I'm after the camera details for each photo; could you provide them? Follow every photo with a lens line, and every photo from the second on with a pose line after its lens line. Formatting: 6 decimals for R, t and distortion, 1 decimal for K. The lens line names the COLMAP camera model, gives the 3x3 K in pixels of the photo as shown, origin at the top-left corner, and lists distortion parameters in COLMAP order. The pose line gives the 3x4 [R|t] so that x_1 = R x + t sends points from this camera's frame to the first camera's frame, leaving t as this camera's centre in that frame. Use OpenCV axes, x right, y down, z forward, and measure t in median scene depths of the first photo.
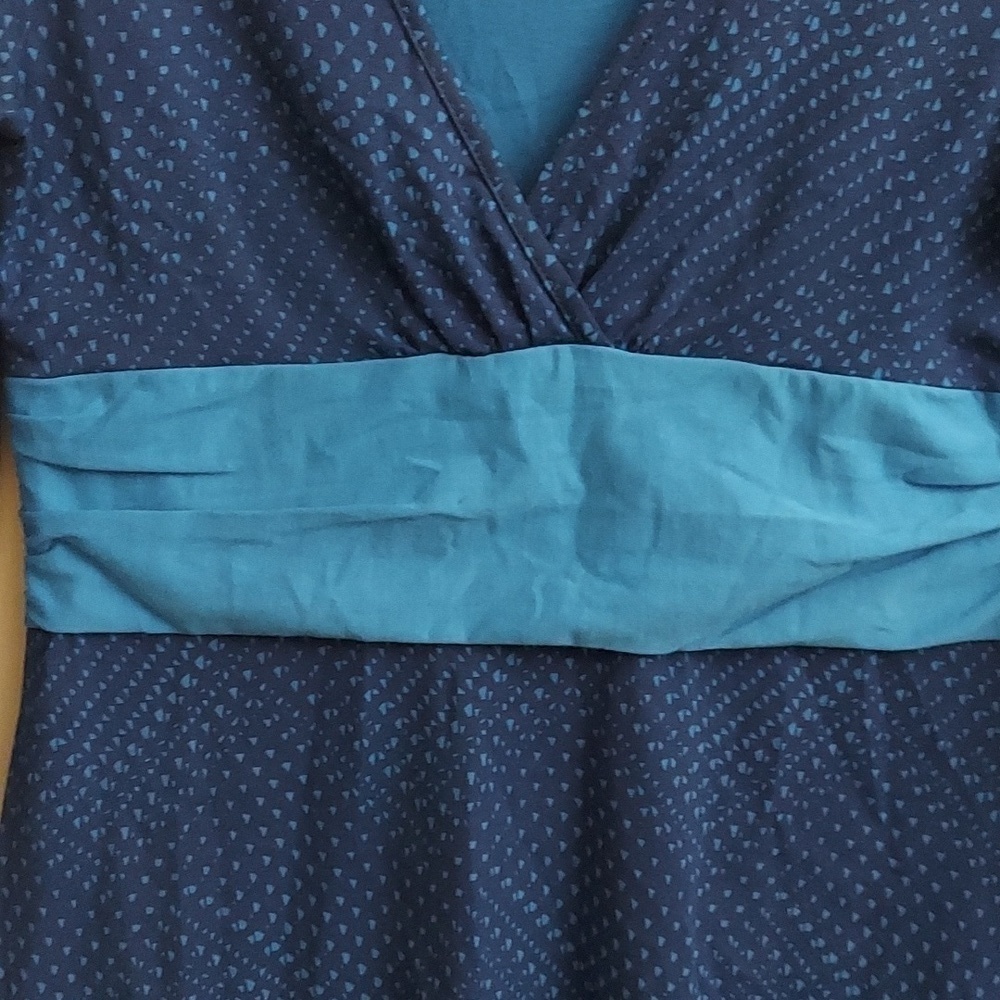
lens RADIAL K [[1599.5, 0, 500.0], [0, 1599.5, 500.0], [0, 0, 1]] dist [0.144273, -0.156499]
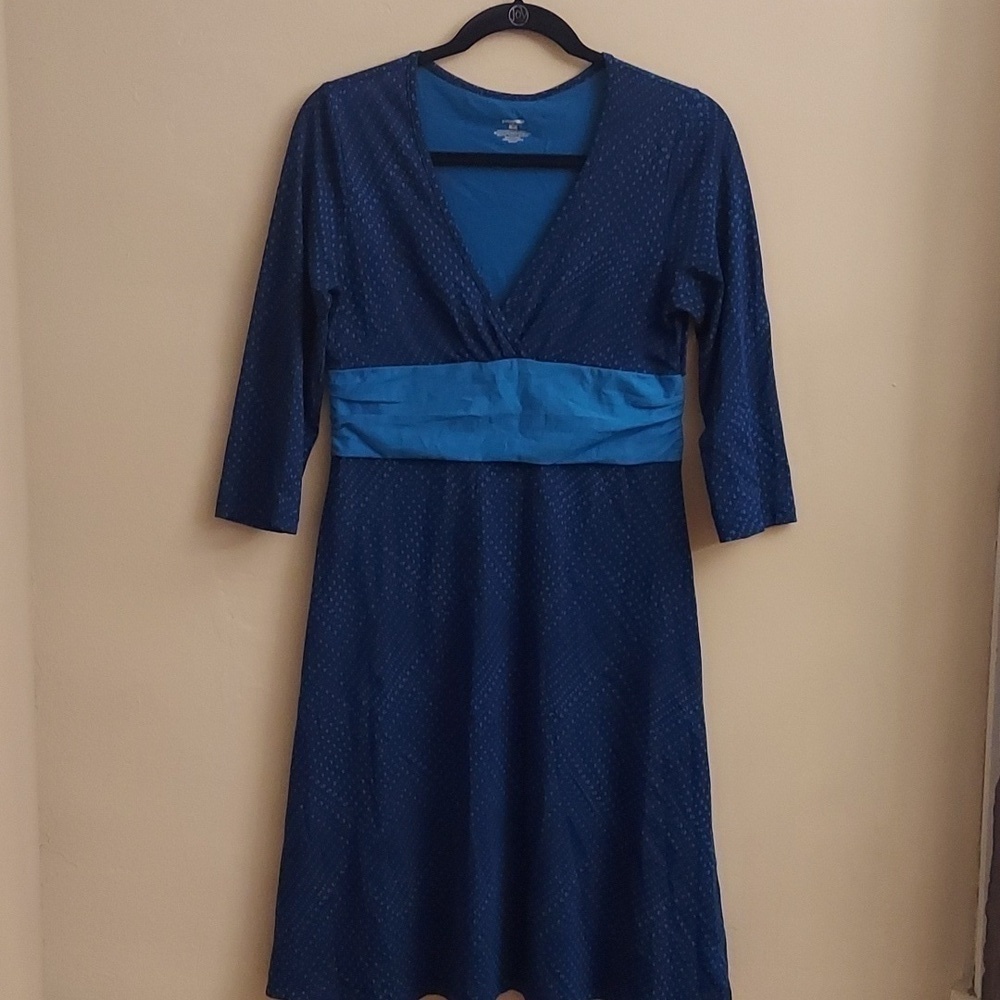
lens RADIAL K [[1599.5, 0, 500.0], [0, 1599.5, 500.0], [0, 0, 1]] dist [0.144273, -0.156499]
pose [[0.999353, 0.001261, -0.035948, 0.119021], [-0.003127, 0.998647, -0.051906, 0.315517], [0.035834, 0.051985, 0.998005, -1.925708]]
